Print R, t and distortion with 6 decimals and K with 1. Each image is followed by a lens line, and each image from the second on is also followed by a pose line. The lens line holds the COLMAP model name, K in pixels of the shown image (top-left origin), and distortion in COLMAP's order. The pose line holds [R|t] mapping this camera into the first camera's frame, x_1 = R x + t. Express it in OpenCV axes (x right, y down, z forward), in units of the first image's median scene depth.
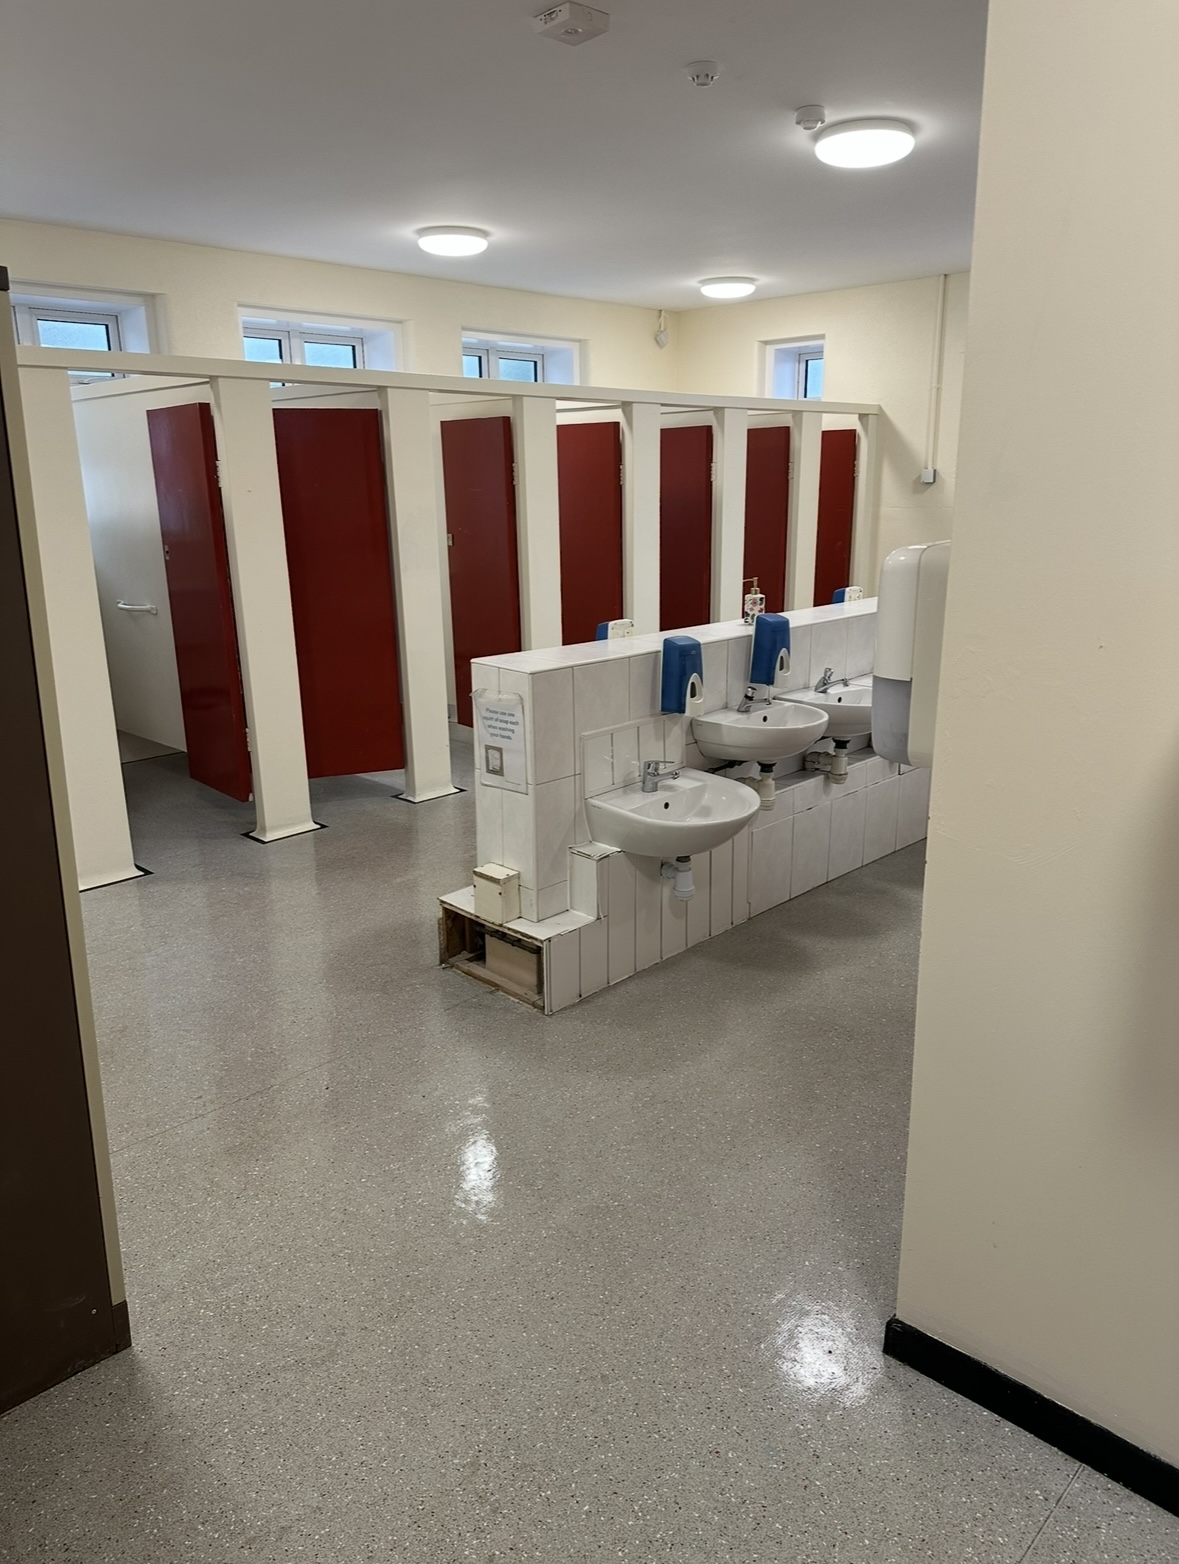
lens RADIAL K [[1137.8, 0, 595.8], [0, 1137.8, 779.6], [0, 0, 1]] dist [0.014409, 0.005349]
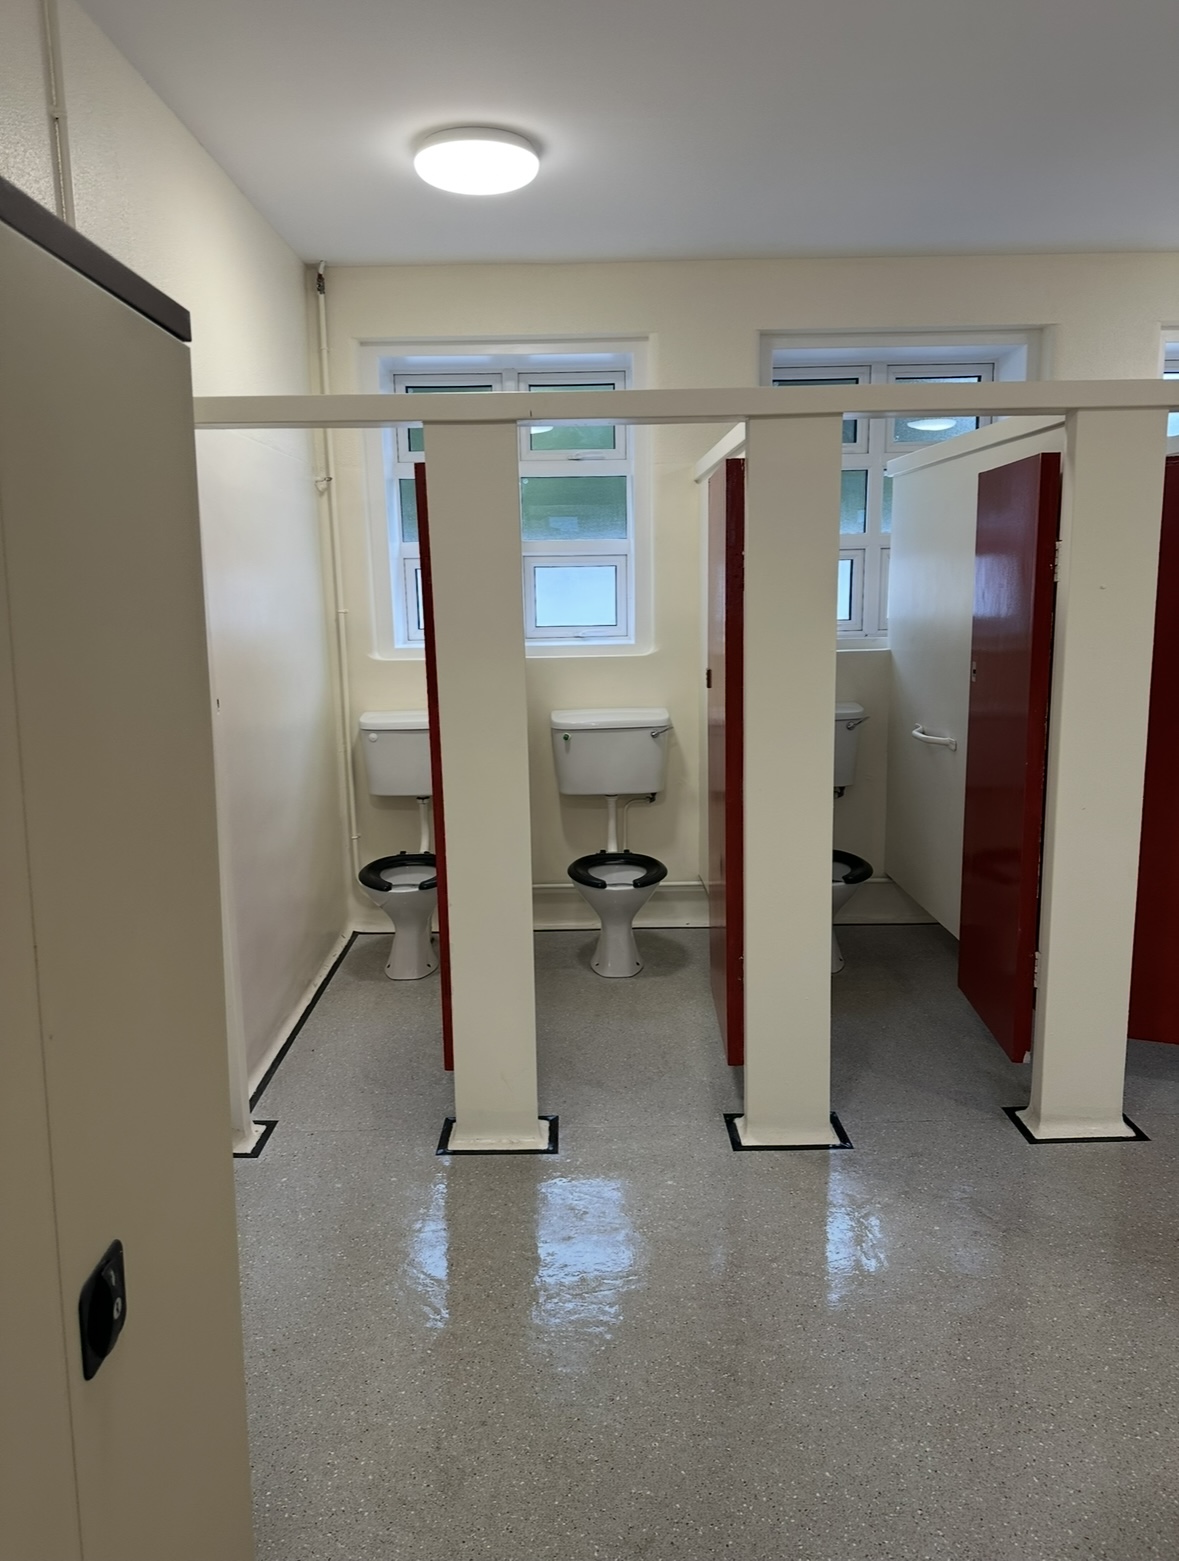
lens RADIAL K [[1135.7, 0, 595.1], [0, 1135.7, 785.7], [0, 0, 1]] dist [0.014409, 0.005349]
pose [[0.726867, 0.127228, -0.674891, -0.066289], [-0.170793, 0.985305, 0.001801, -0.094520], [0.665203, 0.113958, 0.737915, 0.347385]]
